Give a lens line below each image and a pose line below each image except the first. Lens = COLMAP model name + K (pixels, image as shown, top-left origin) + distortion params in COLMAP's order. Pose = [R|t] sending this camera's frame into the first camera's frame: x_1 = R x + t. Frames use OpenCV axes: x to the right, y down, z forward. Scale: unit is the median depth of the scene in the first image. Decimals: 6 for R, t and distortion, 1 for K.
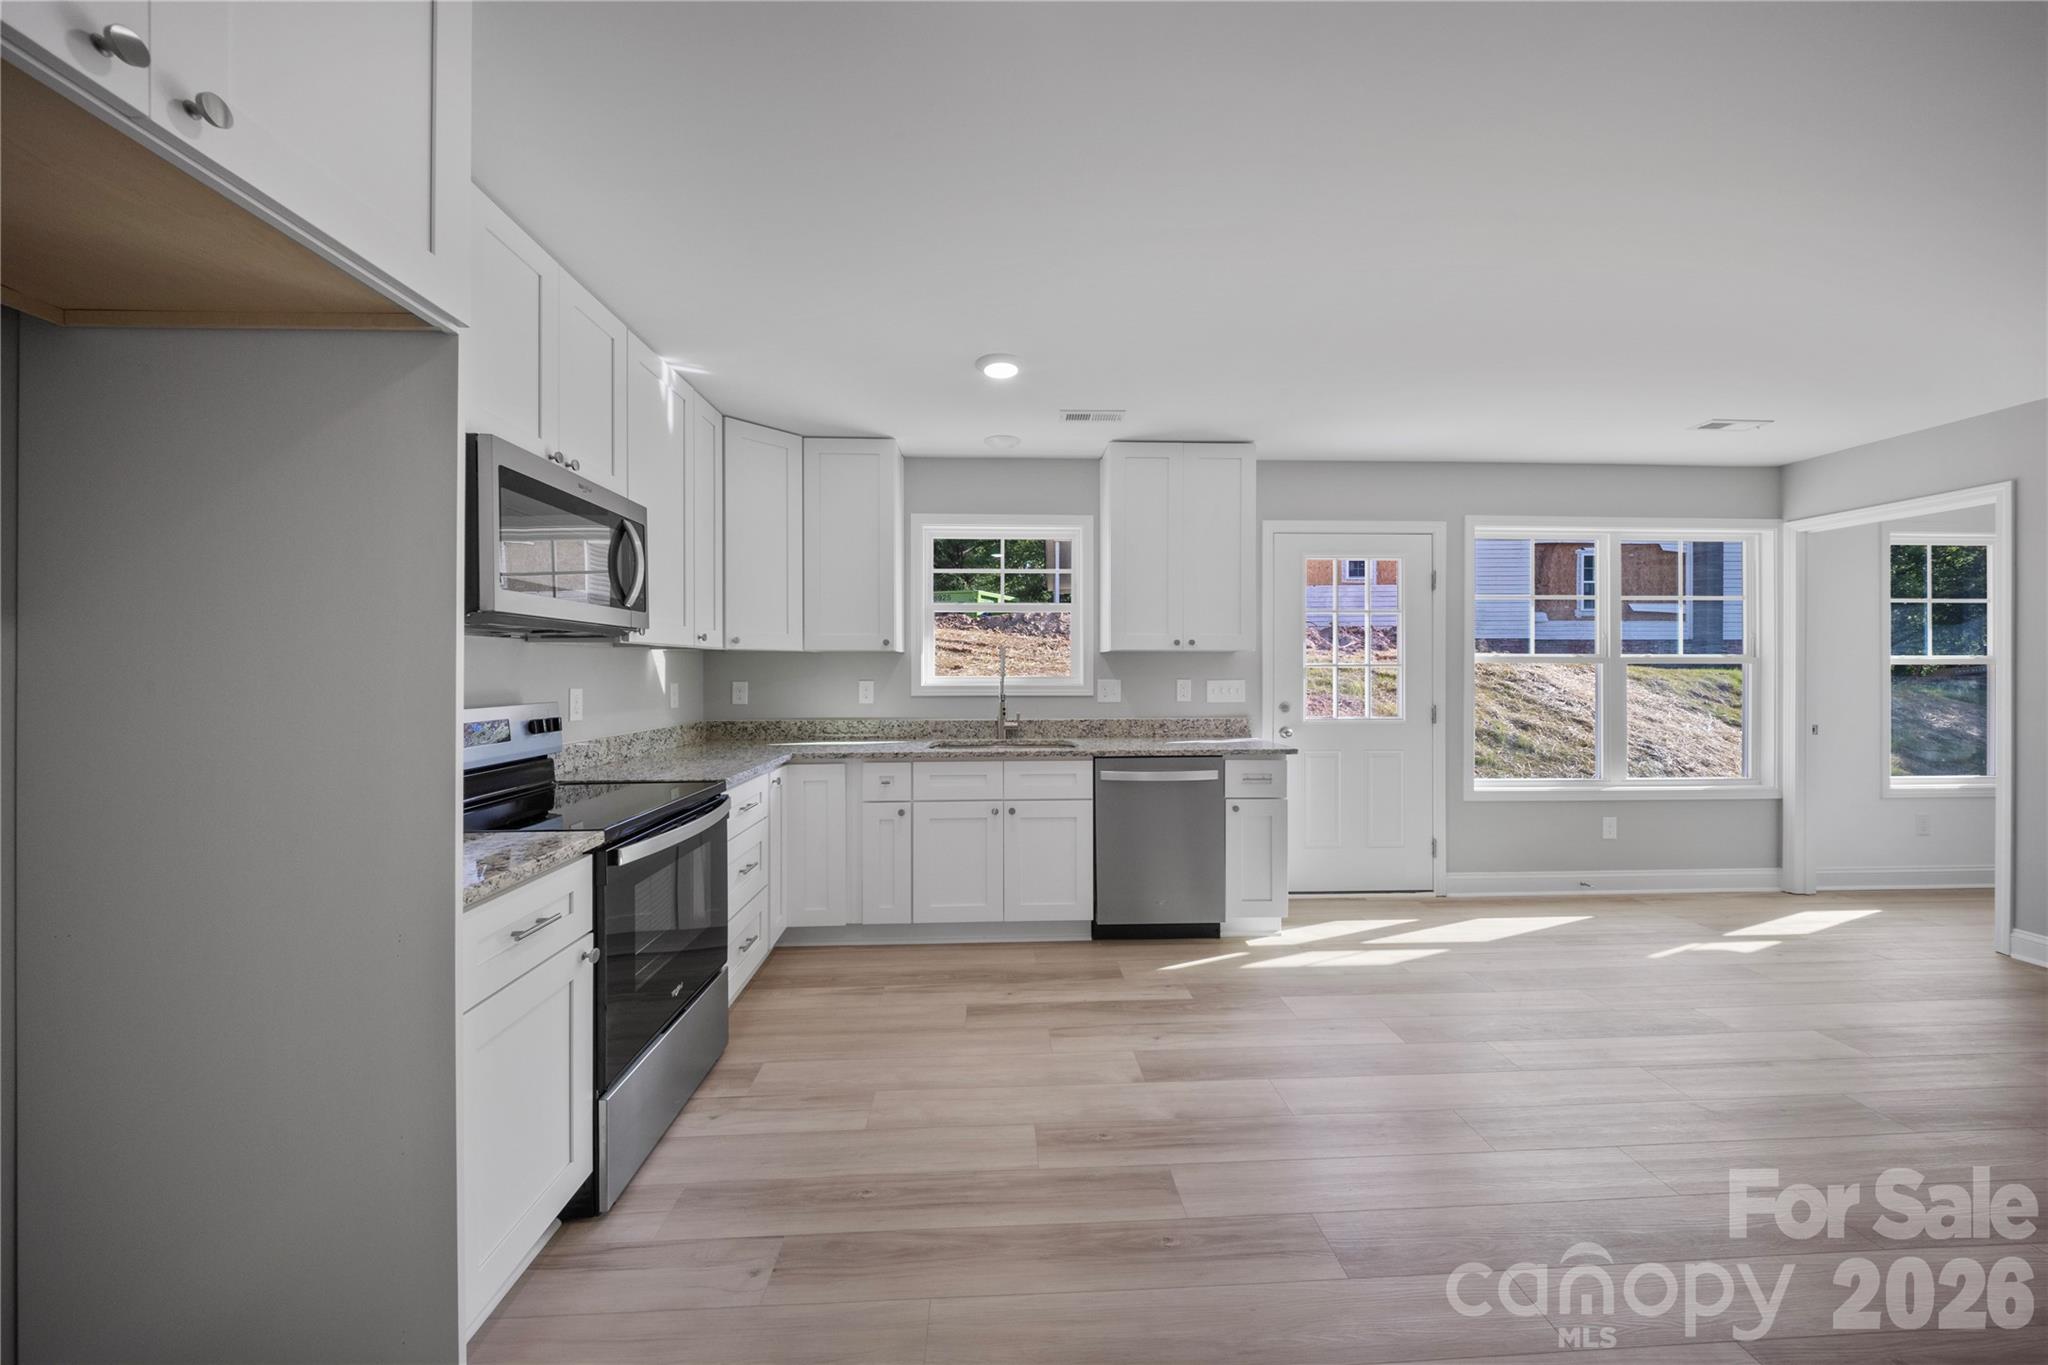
lens RADIAL K [[711.3, 0, 1025.8], [0, 711.3, 671.8], [0, 0, 1]] dist [0.006896, -0.004586]
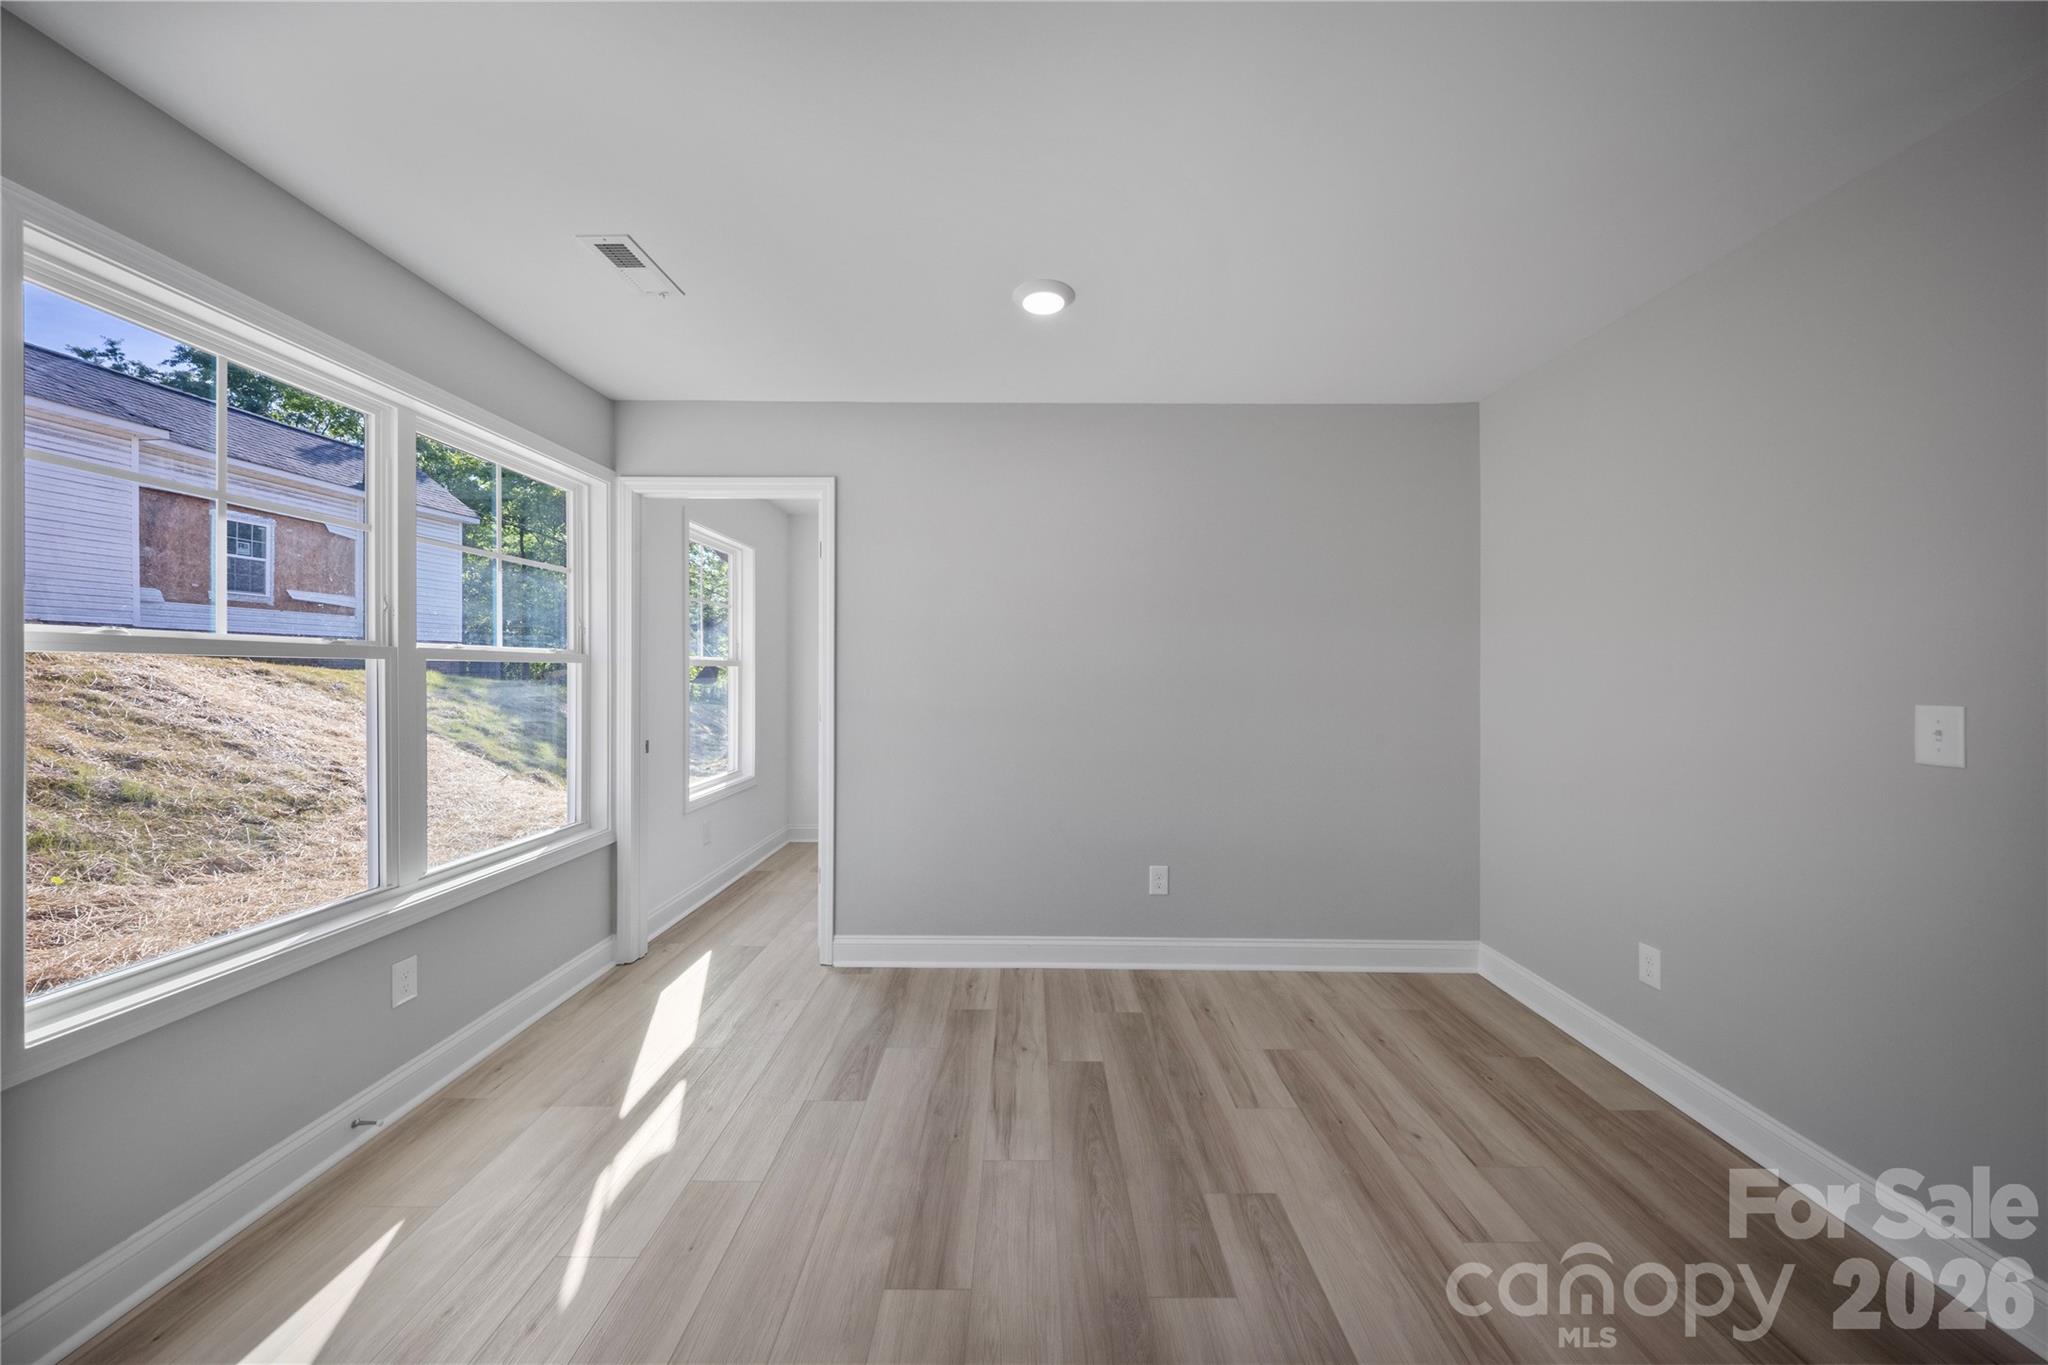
lens RADIAL K [[711.3, 0, 1025.8], [0, 711.3, 671.8], [0, 0, 1]] dist [0.006896, -0.004586]
pose [[0.048436, -0.000083, 0.998826, 0.377474], [0.001905, 0.999998, -0.000010, -0.001297], [-0.998824, 0.001904, 0.048437, 0.606298]]
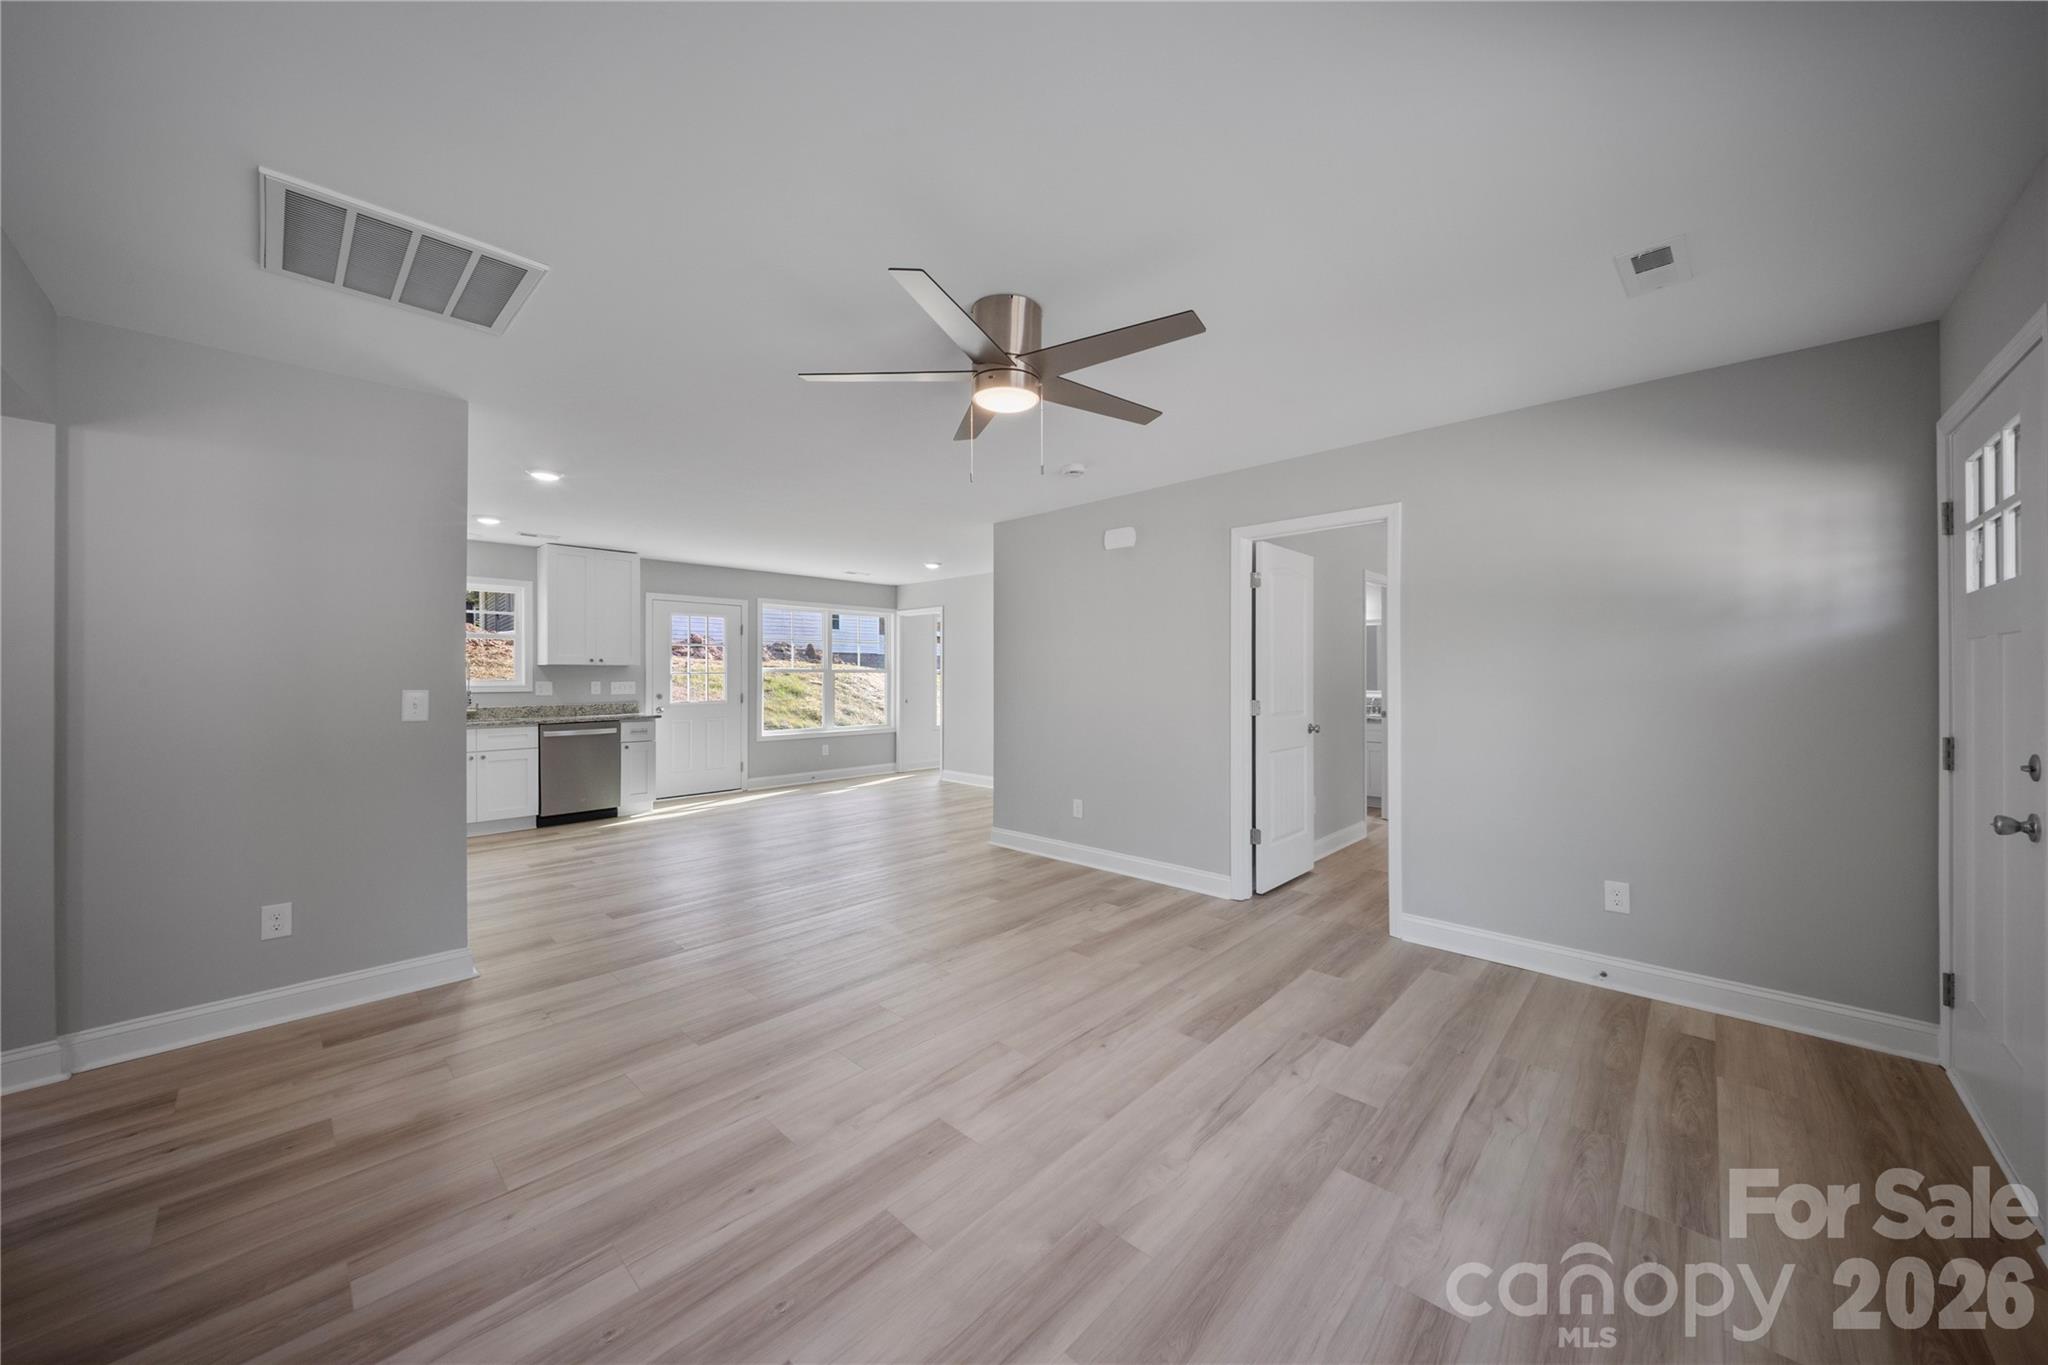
lens RADIAL K [[721.6, 0, 1030.5], [0, 721.6, 670.2], [0, 0, 1]] dist [0.006885, -0.000307]
pose [[0.720778, 0.004780, 0.693150, -0.256010], [0.003108, 0.999944, -0.010129, 0.005228], [-0.693159, 0.009455, 0.720723, -1.088859]]
